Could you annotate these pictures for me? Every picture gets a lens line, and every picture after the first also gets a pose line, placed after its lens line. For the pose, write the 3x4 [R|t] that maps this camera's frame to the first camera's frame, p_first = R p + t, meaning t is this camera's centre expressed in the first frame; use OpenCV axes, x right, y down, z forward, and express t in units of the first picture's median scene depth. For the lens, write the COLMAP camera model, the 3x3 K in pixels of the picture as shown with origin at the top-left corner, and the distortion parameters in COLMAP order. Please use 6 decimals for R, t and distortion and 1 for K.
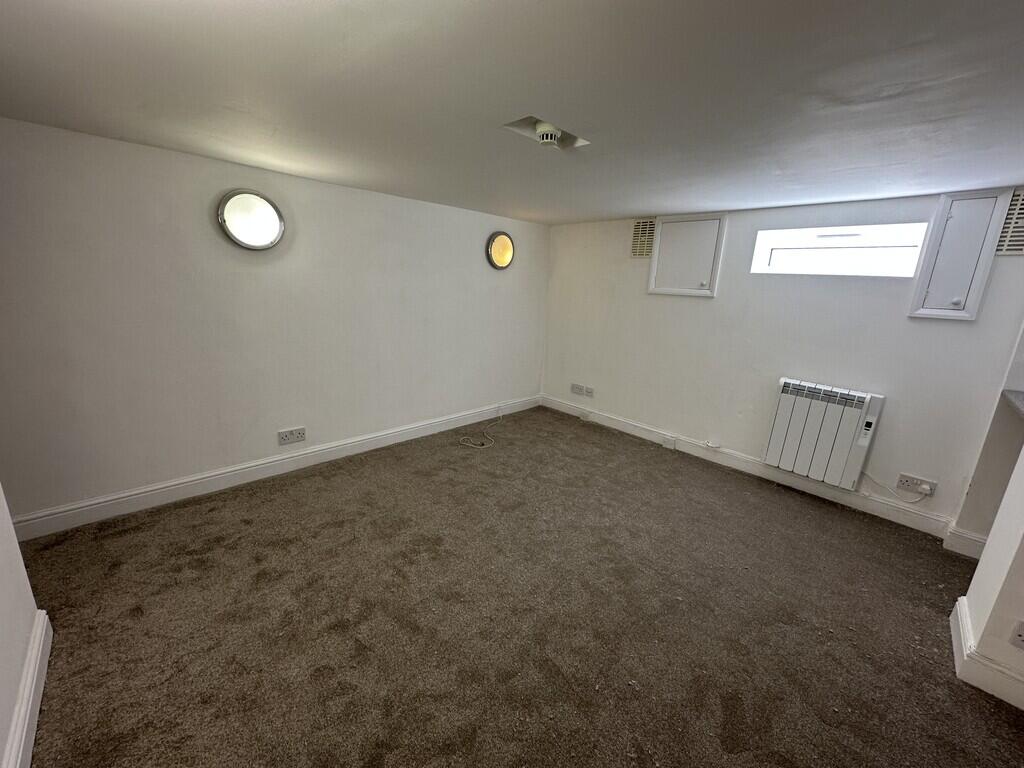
lens RADIAL K [[411.6, 0, 503.3], [0, 411.6, 384.4], [0, 0, 1]] dist [0.001276, -0.000026]
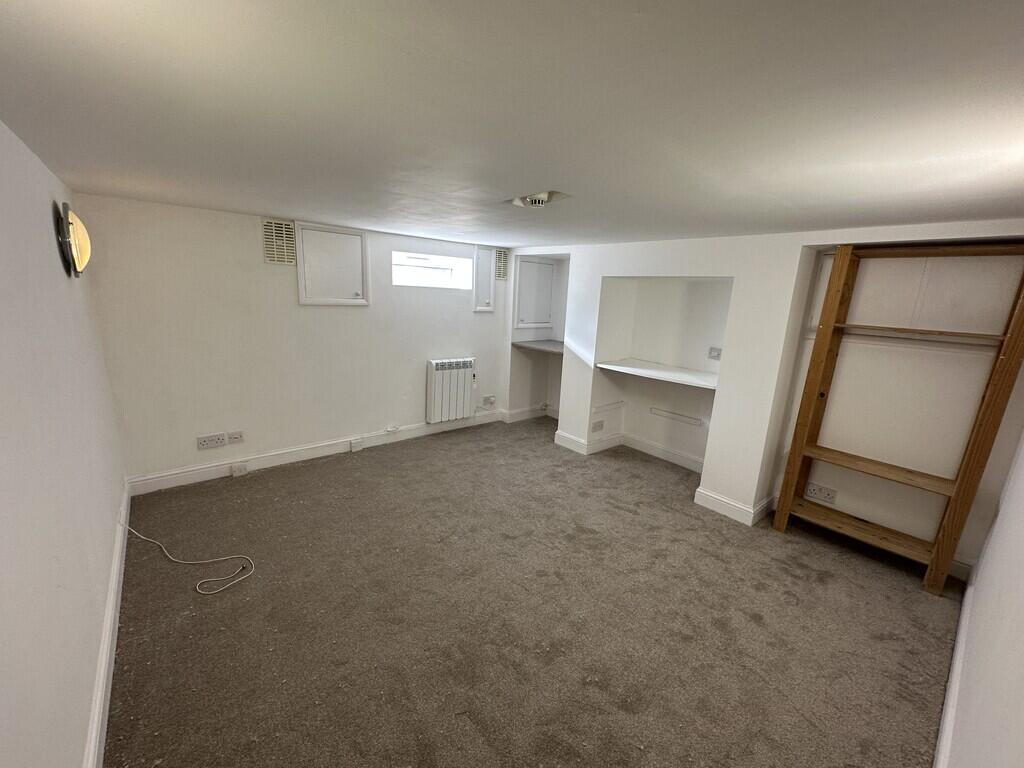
lens RADIAL K [[411.6, 0, 503.8], [0, 411.6, 387.6], [0, 0, 1]] dist [0.001276, -0.000026]
pose [[0.062887, -0.263160, 0.962700, -0.651468], [0.210243, 0.946457, 0.244986, -0.210465], [-0.975625, 0.186994, 0.114847, 0.589402]]
